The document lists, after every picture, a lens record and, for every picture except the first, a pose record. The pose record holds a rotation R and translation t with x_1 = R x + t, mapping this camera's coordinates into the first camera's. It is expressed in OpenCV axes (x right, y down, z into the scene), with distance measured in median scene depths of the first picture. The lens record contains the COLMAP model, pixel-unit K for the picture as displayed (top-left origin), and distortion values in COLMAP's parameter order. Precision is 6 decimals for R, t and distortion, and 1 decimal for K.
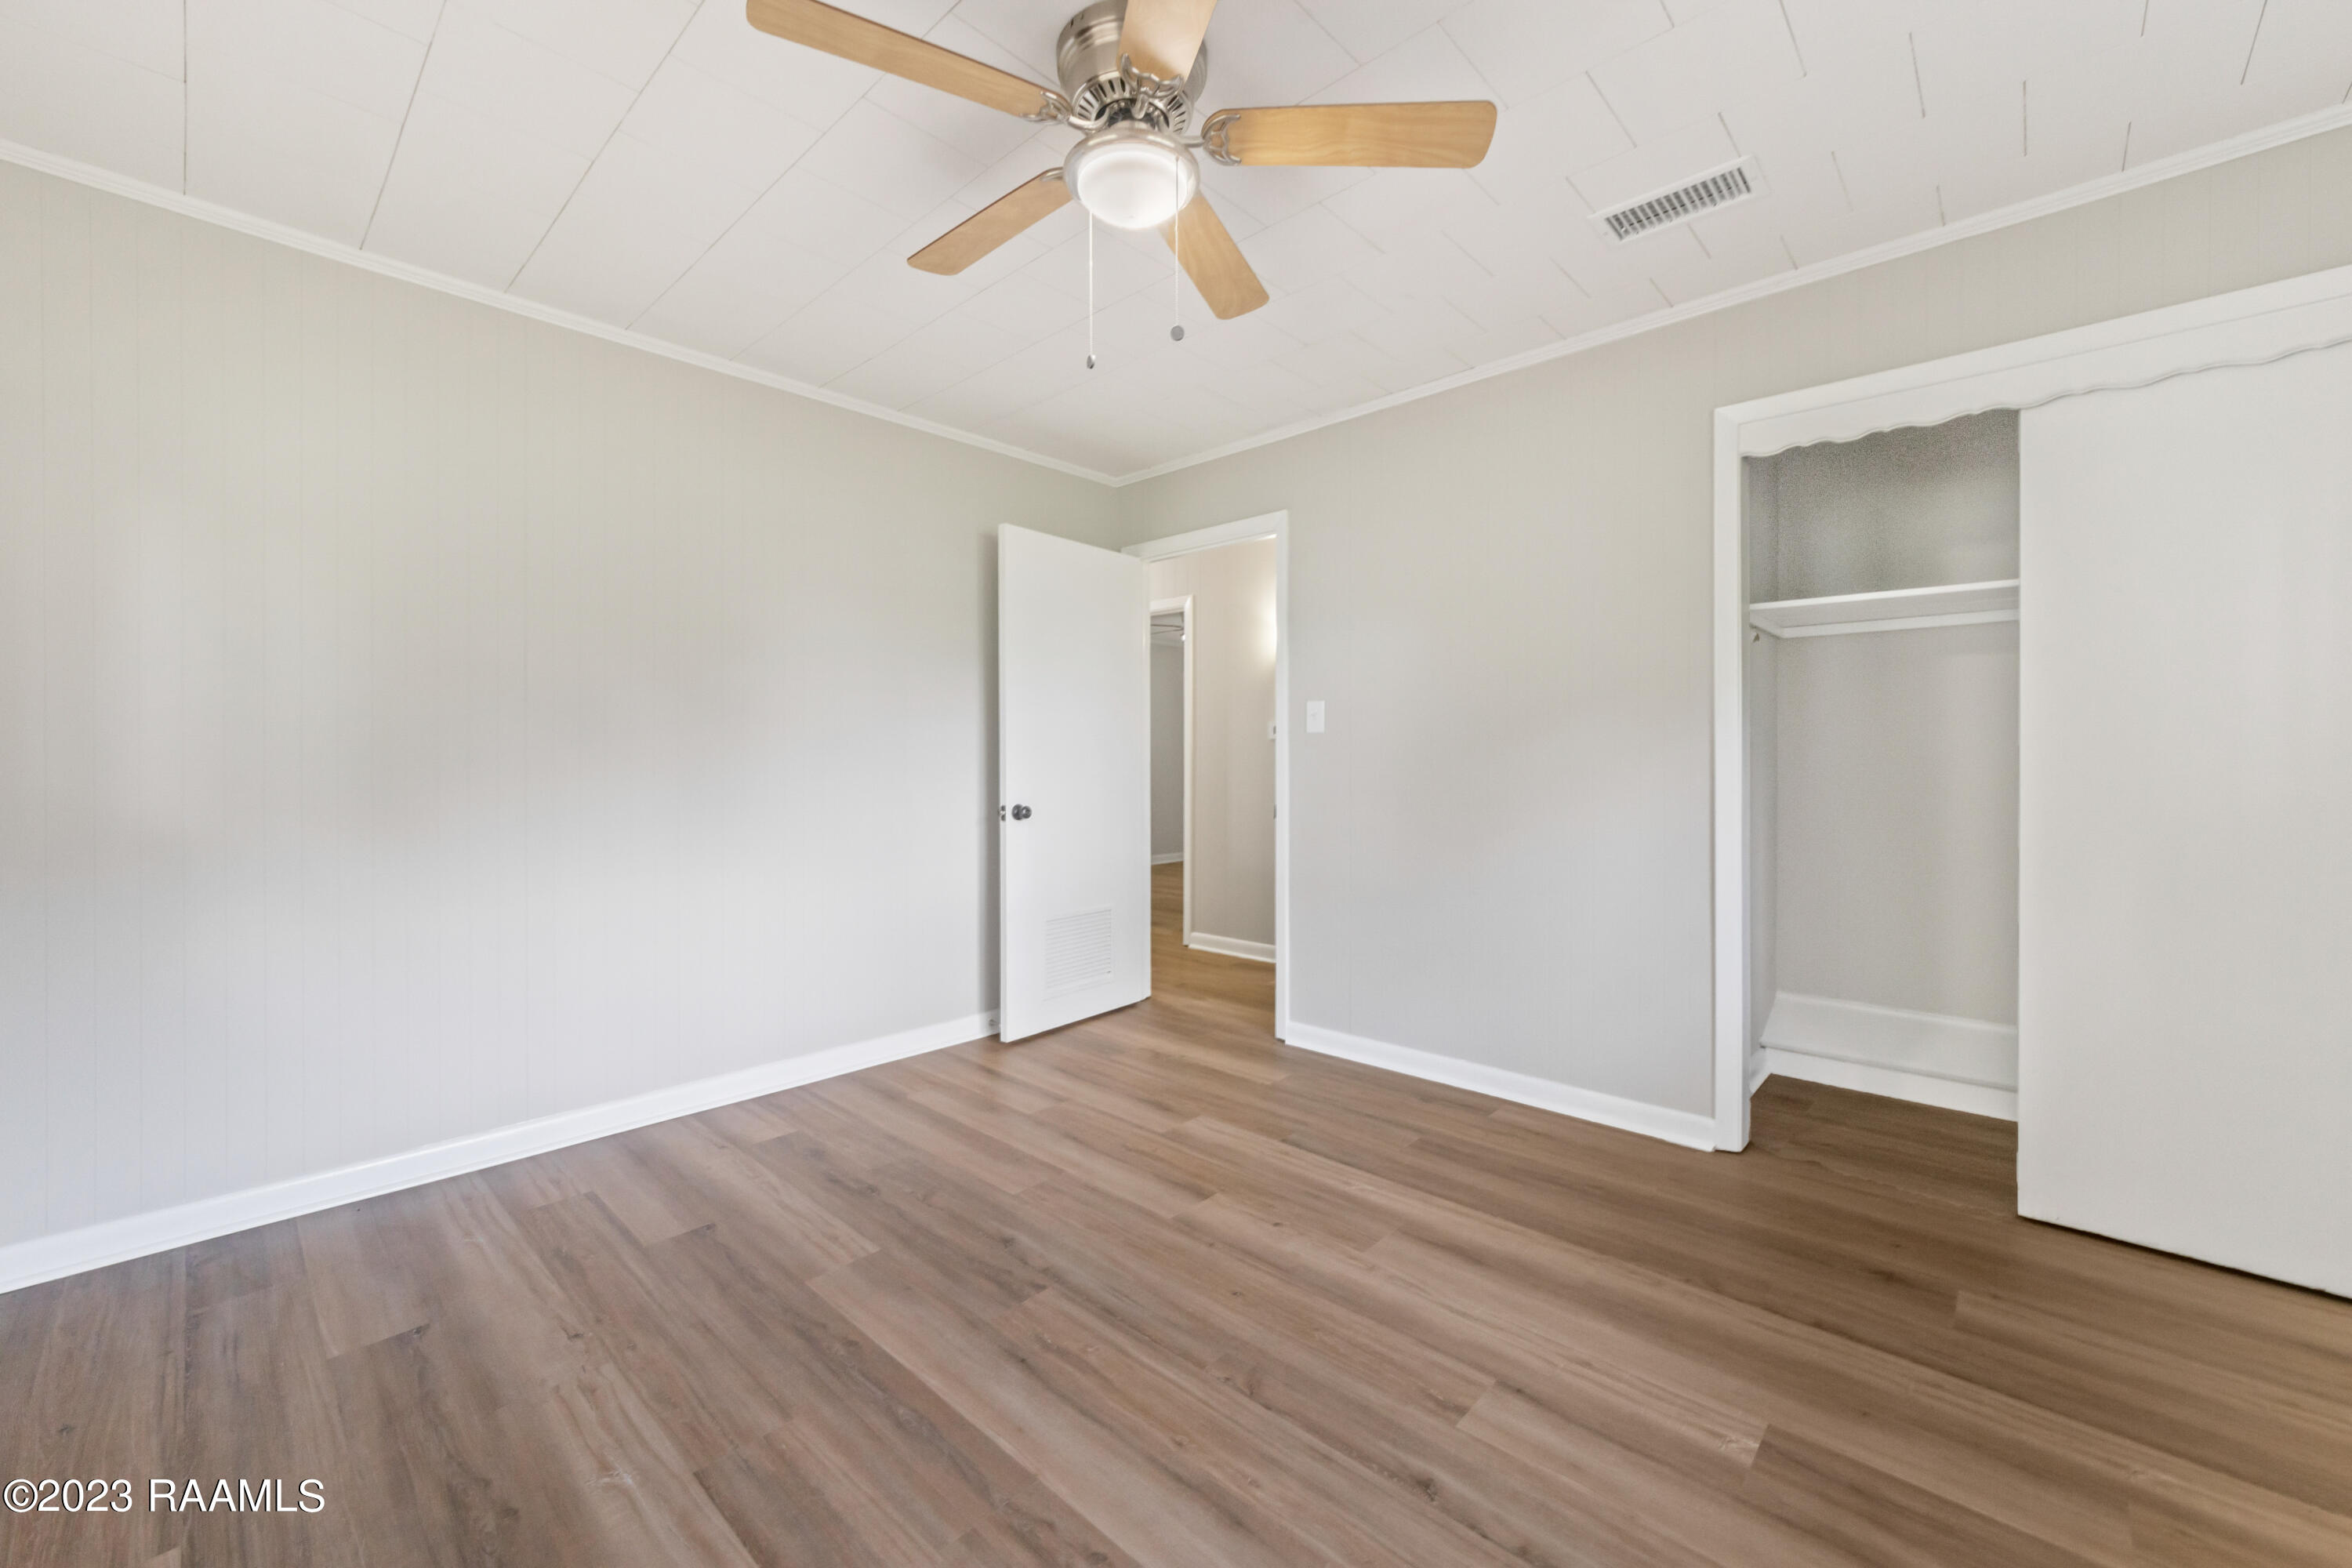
lens RADIAL K [[927.3, 0, 1184.2], [0, 927.3, 768.7], [0, 0, 1]] dist [0.001760, -0.000500]
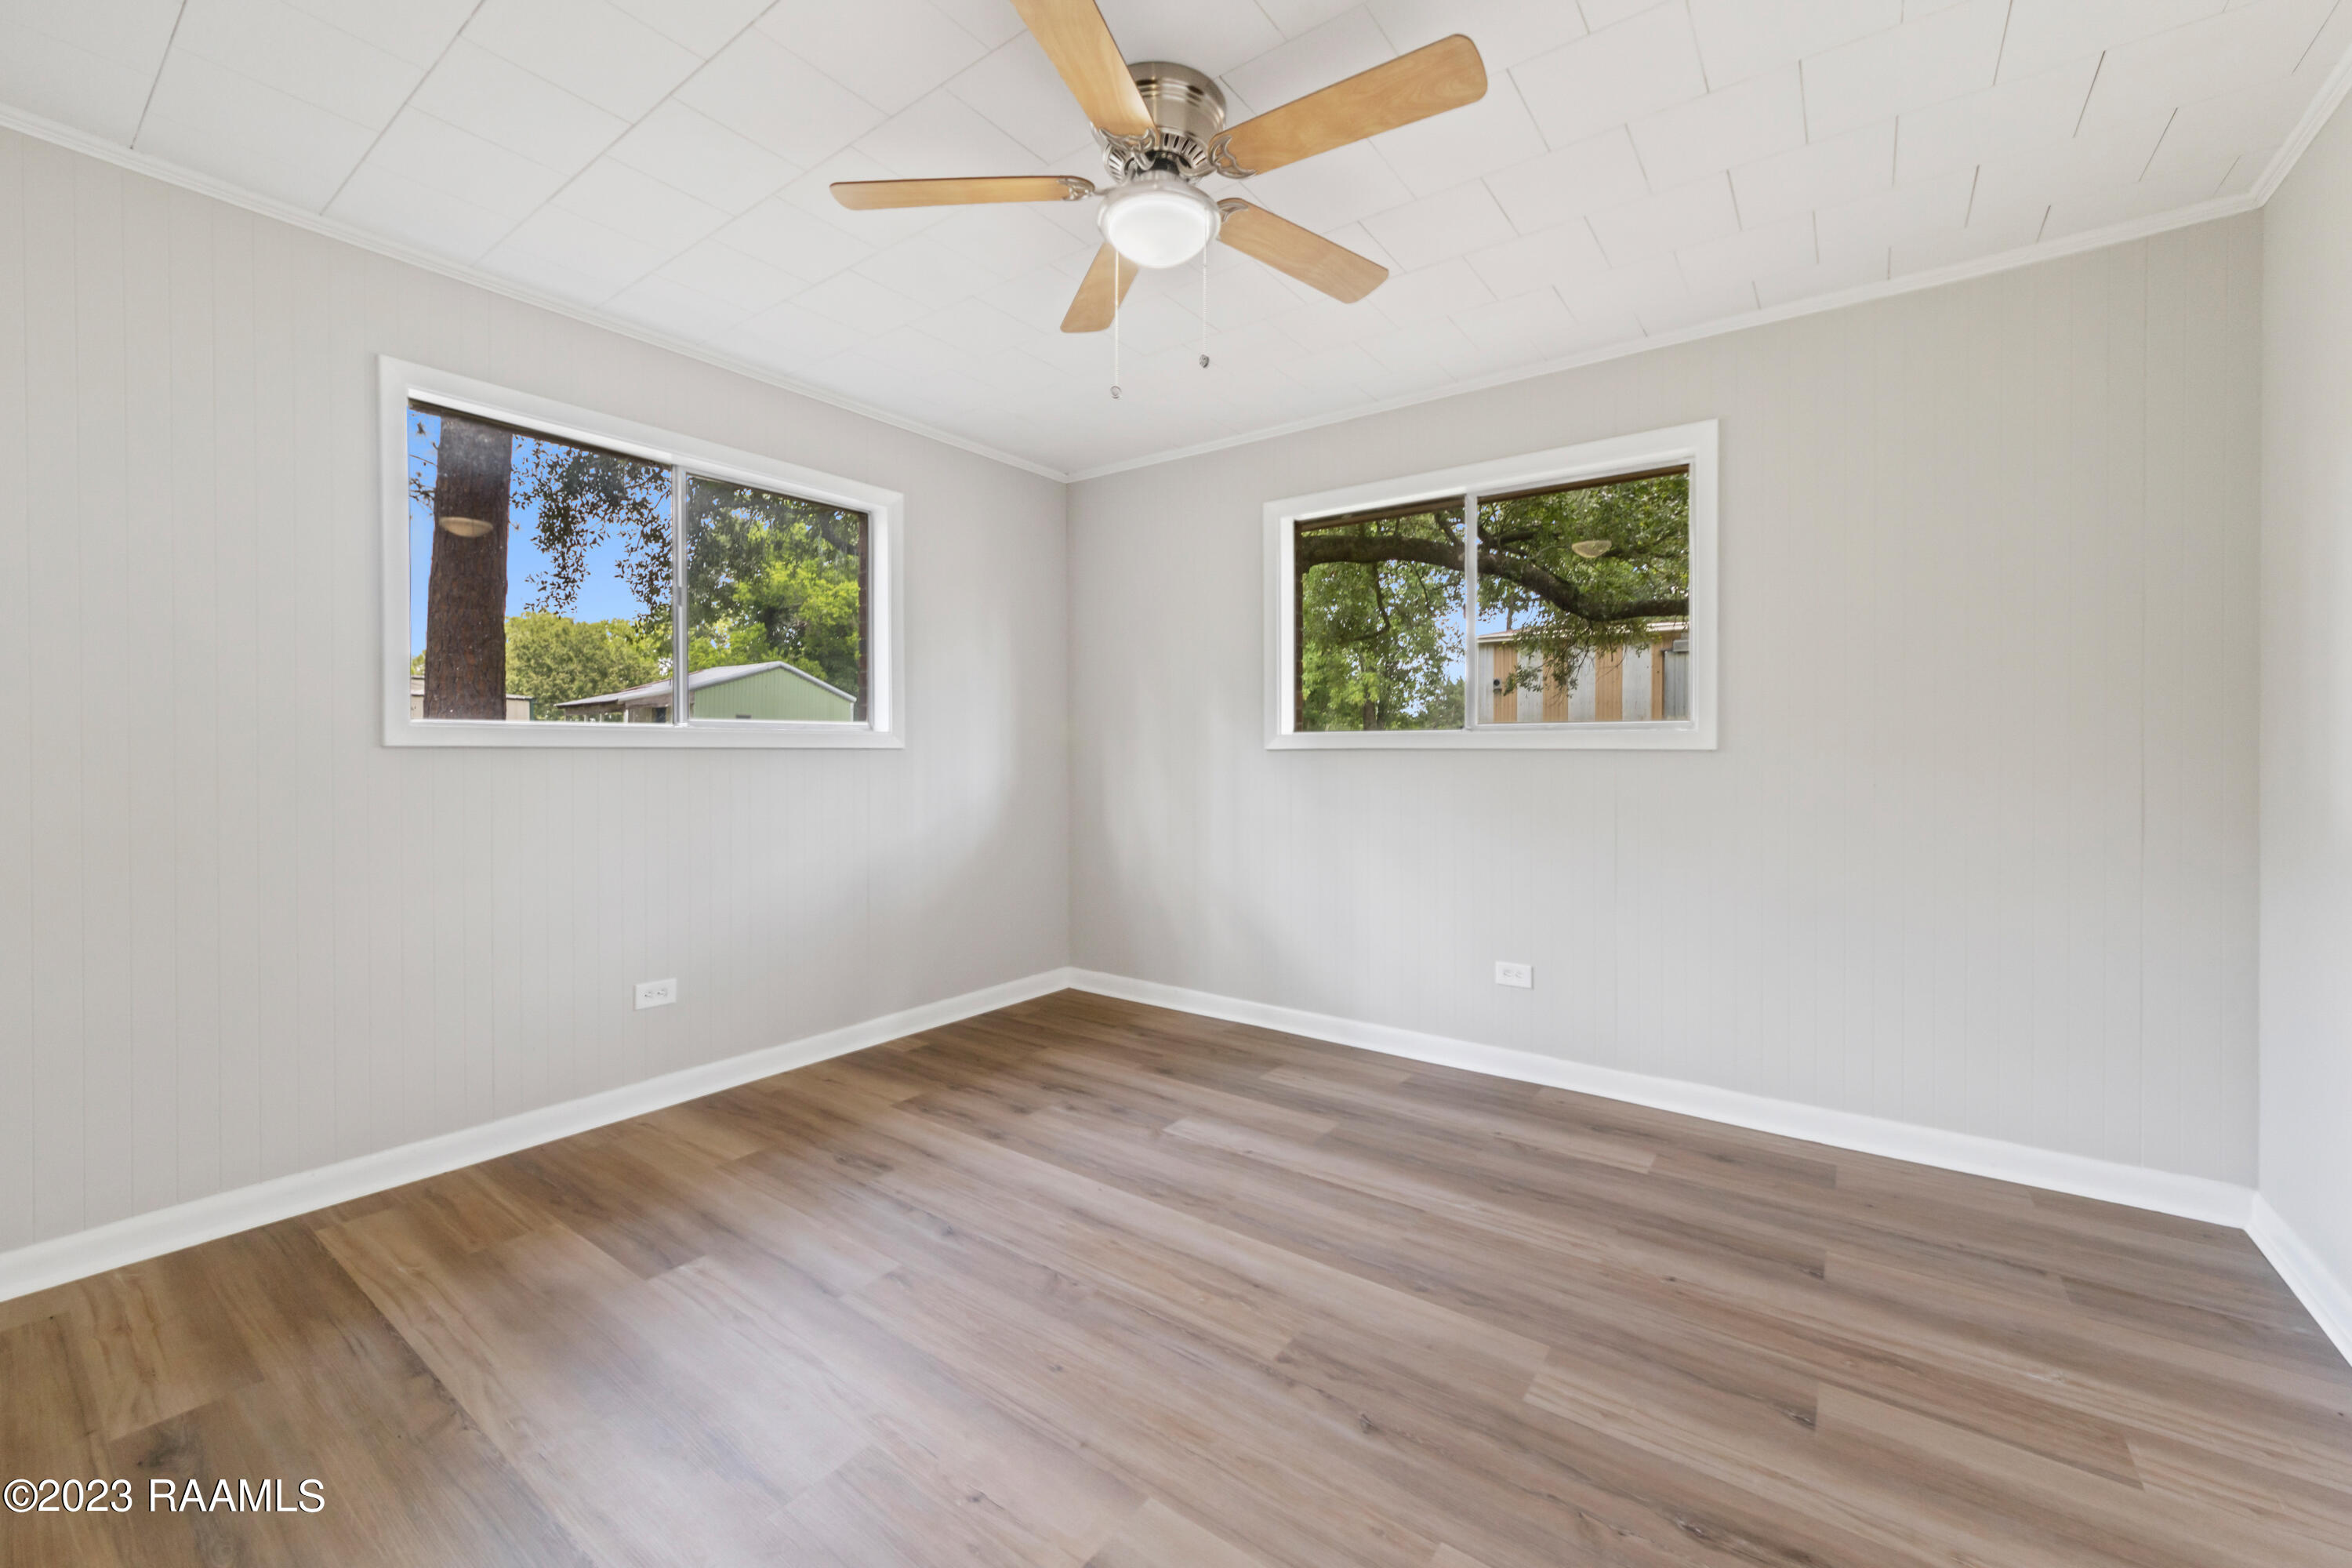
lens RADIAL K [[927.3, 0, 1185.9], [0, 927.3, 765.7], [0, 0, 1]] dist [0.001760, -0.000500]
pose [[-0.993572, 0.001571, -0.113190, 0.038290], [-0.001367, 0.999664, 0.025876, -0.023551], [0.113192, 0.025864, -0.993236, 2.072912]]
